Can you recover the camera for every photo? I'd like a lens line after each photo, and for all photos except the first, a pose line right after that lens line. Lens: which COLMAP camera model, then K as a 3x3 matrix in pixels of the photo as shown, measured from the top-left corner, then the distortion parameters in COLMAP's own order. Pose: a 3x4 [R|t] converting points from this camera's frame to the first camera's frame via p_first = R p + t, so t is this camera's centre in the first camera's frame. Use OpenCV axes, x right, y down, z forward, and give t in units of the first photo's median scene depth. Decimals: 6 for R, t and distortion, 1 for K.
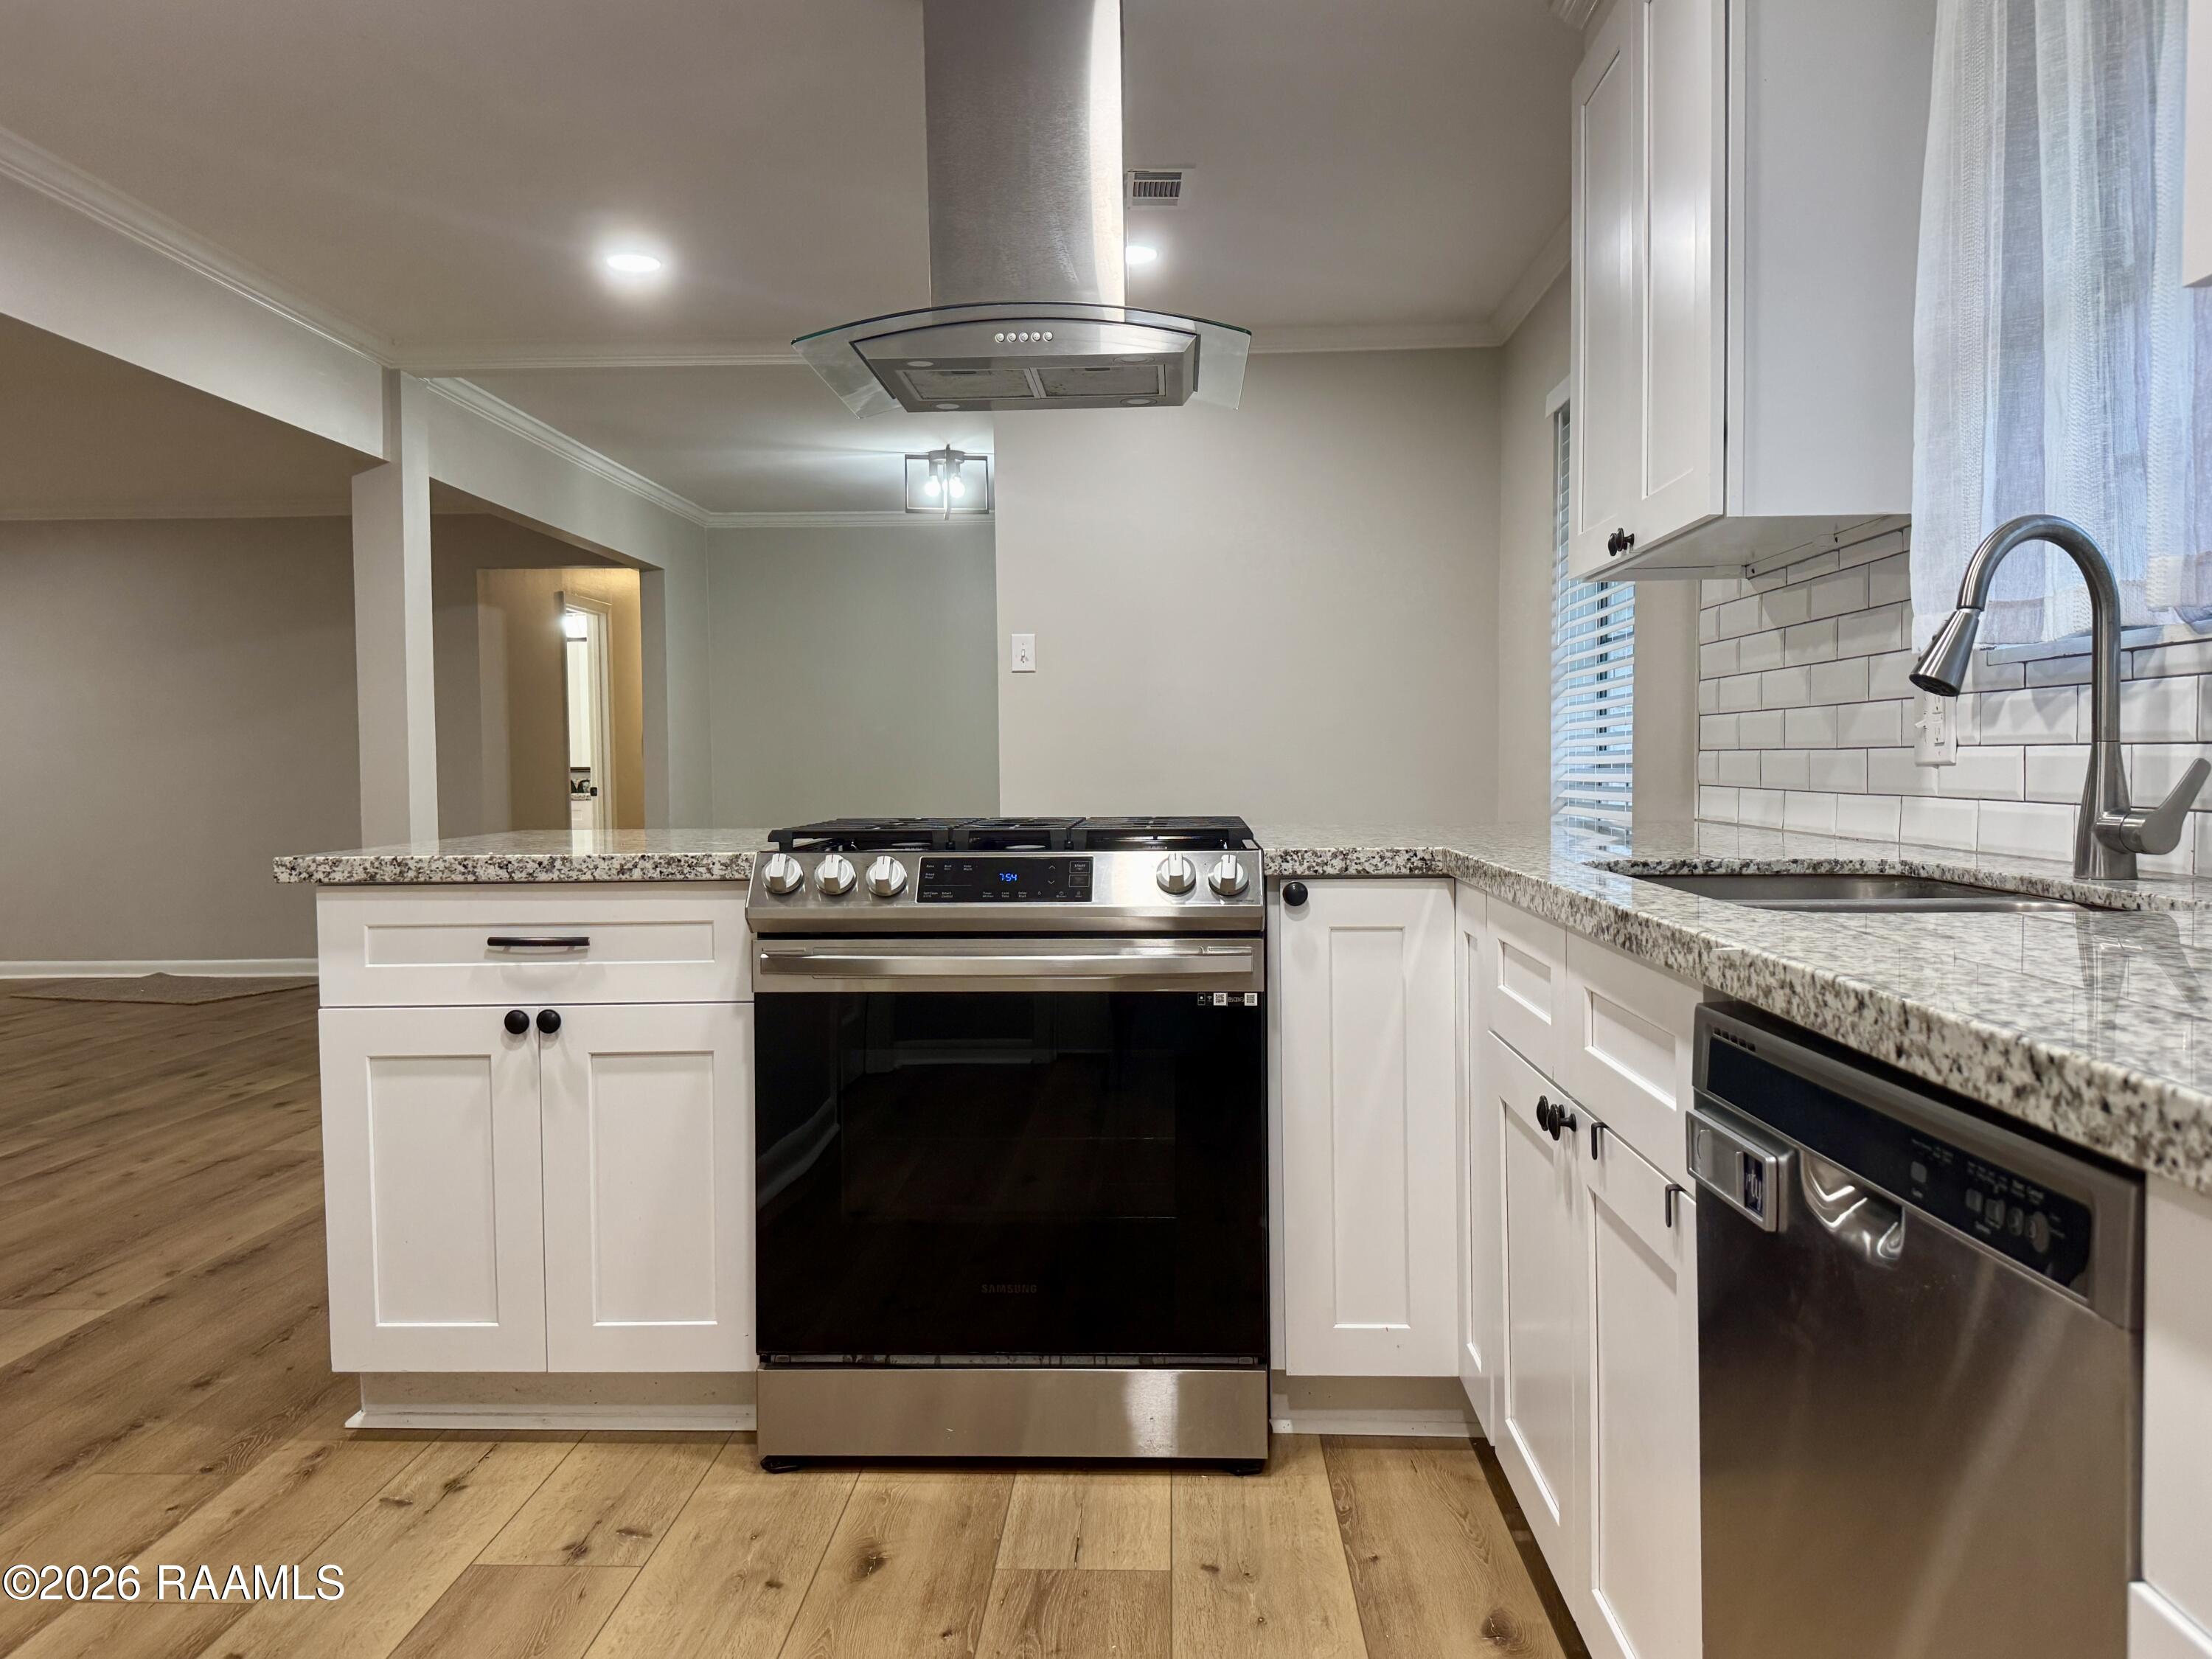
lens RADIAL K [[1554.0, 0, 1099.1], [0, 1554.0, 827.8], [0, 0, 1]] dist [0.029151, -0.018628]
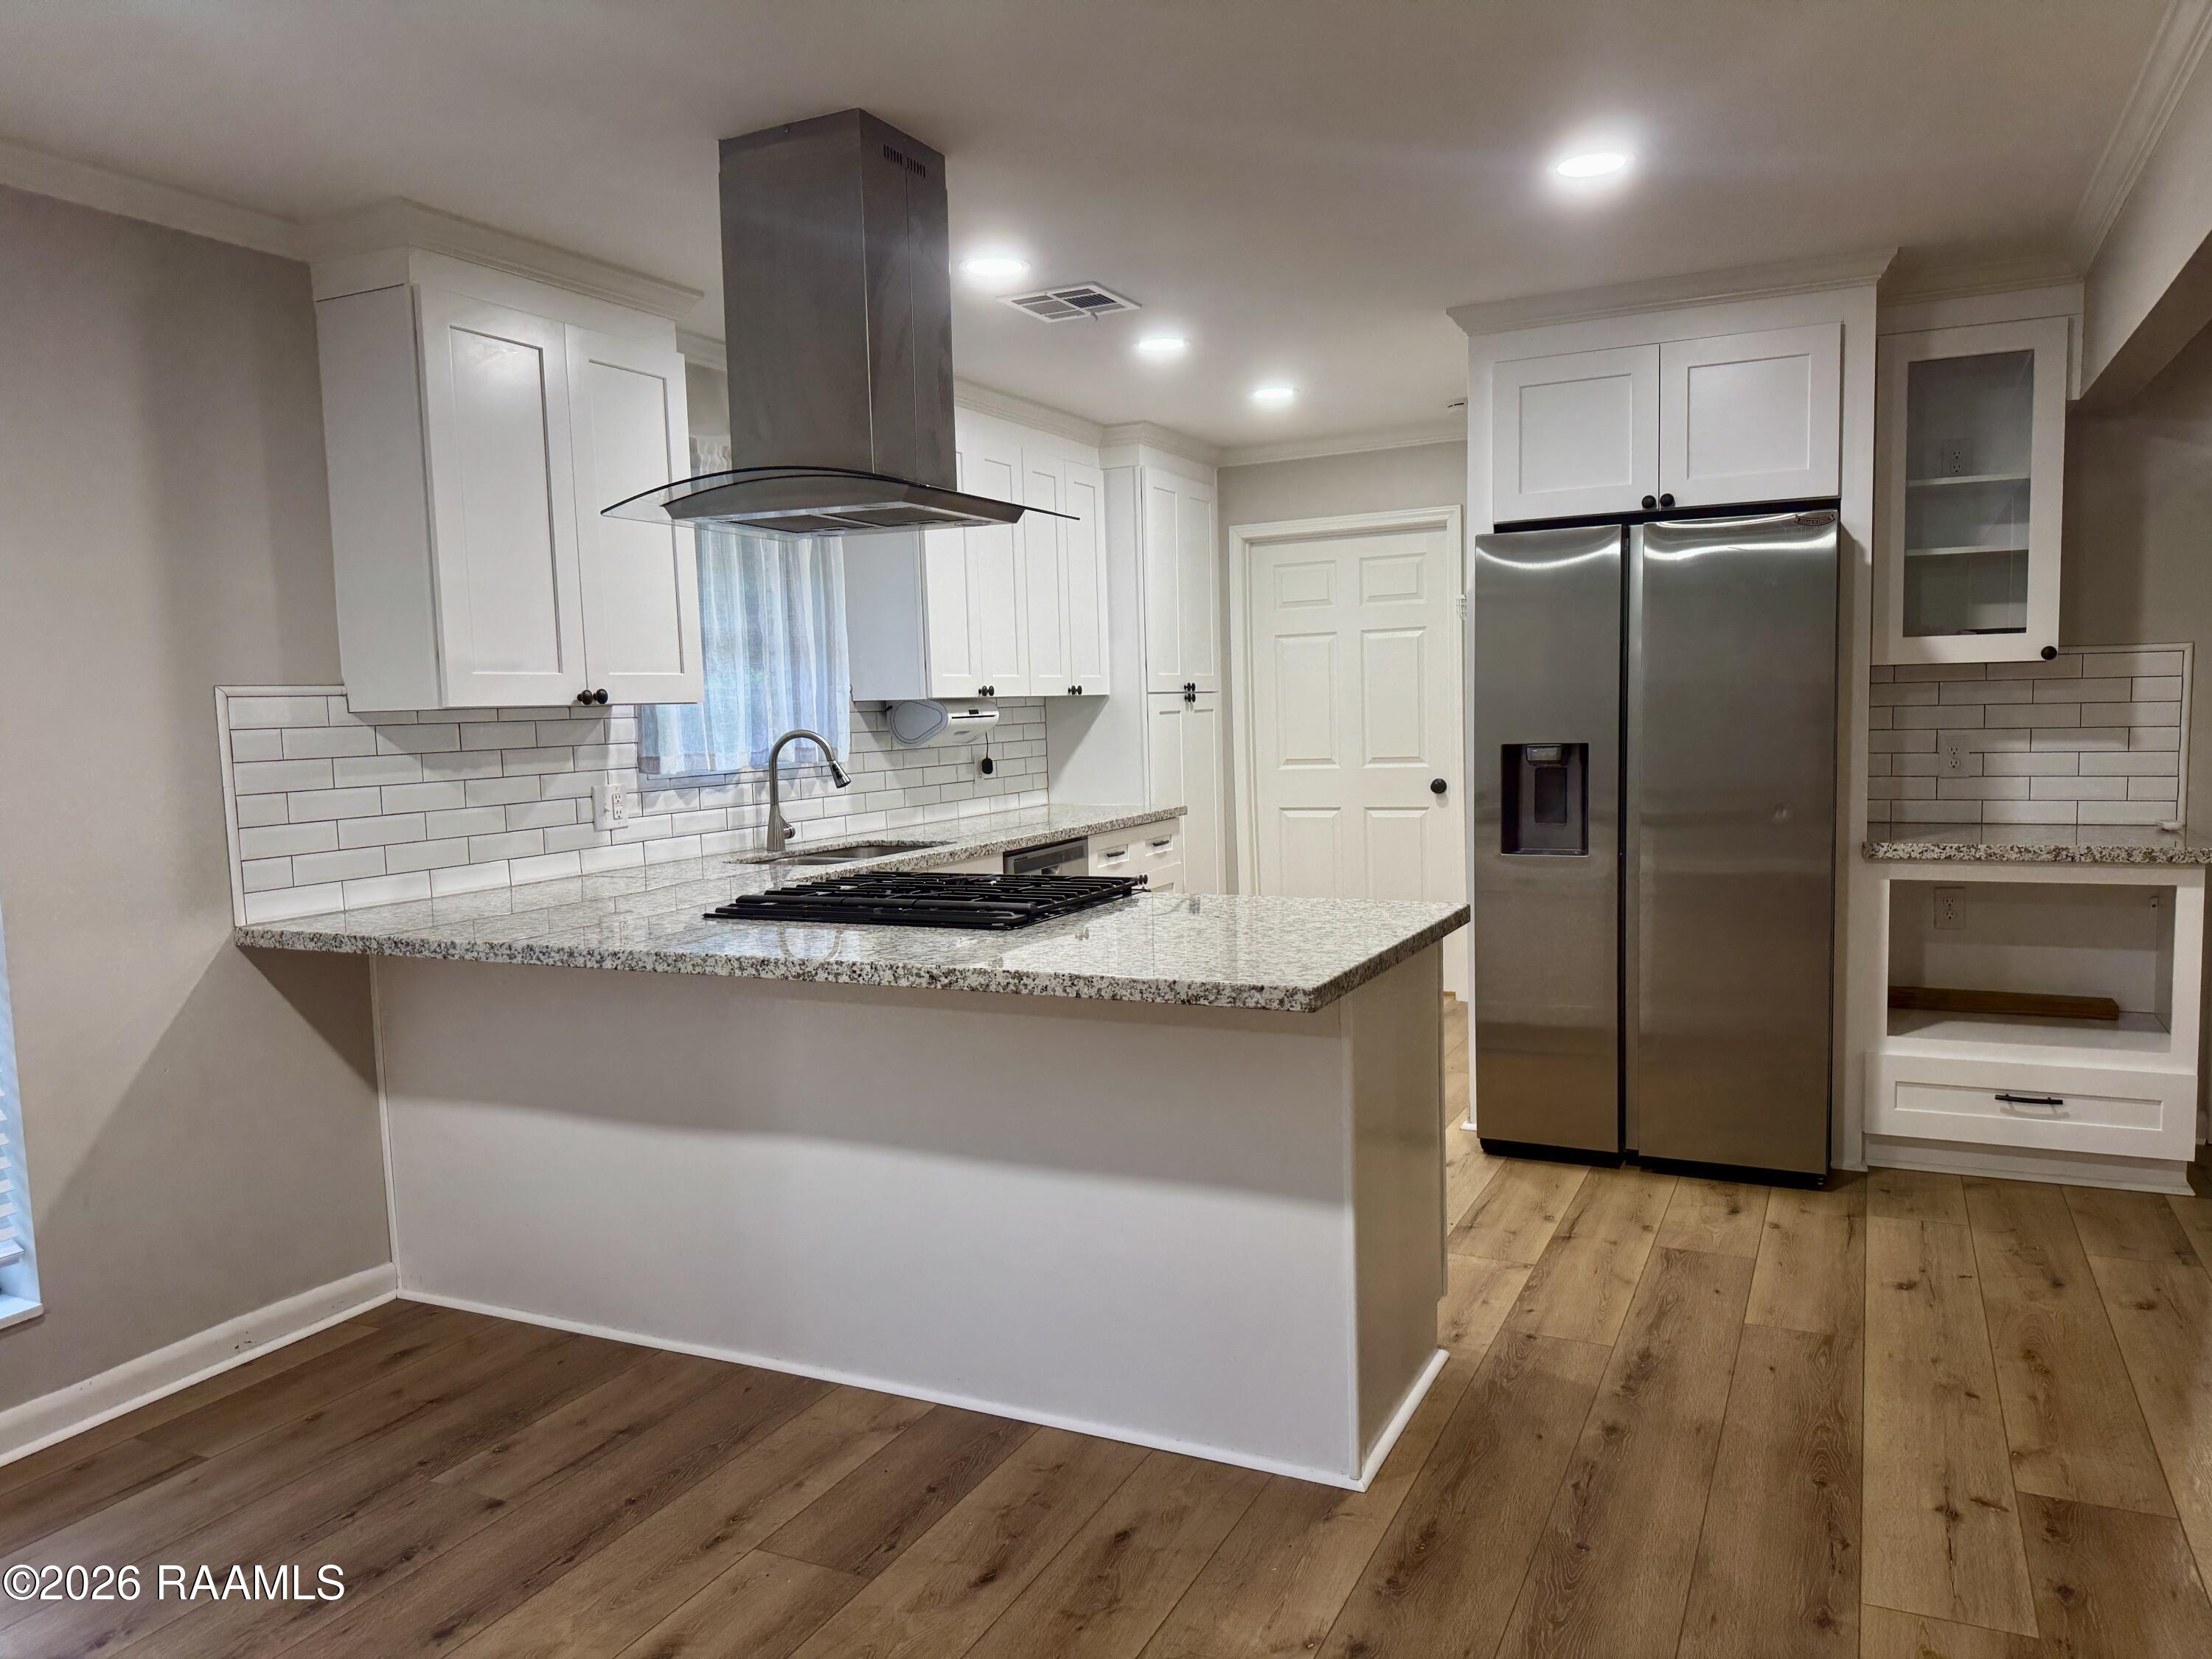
lens RADIAL K [[1554.0, 0, 1102.1], [0, 1554.0, 826.5], [0, 0, 1]] dist [0.029151, -0.018628]
pose [[-0.901366, 0.003843, 0.433041, -0.839571], [0.061264, 0.991035, 0.118724, -0.229253], [-0.428703, 0.133544, -0.893521, 2.375382]]
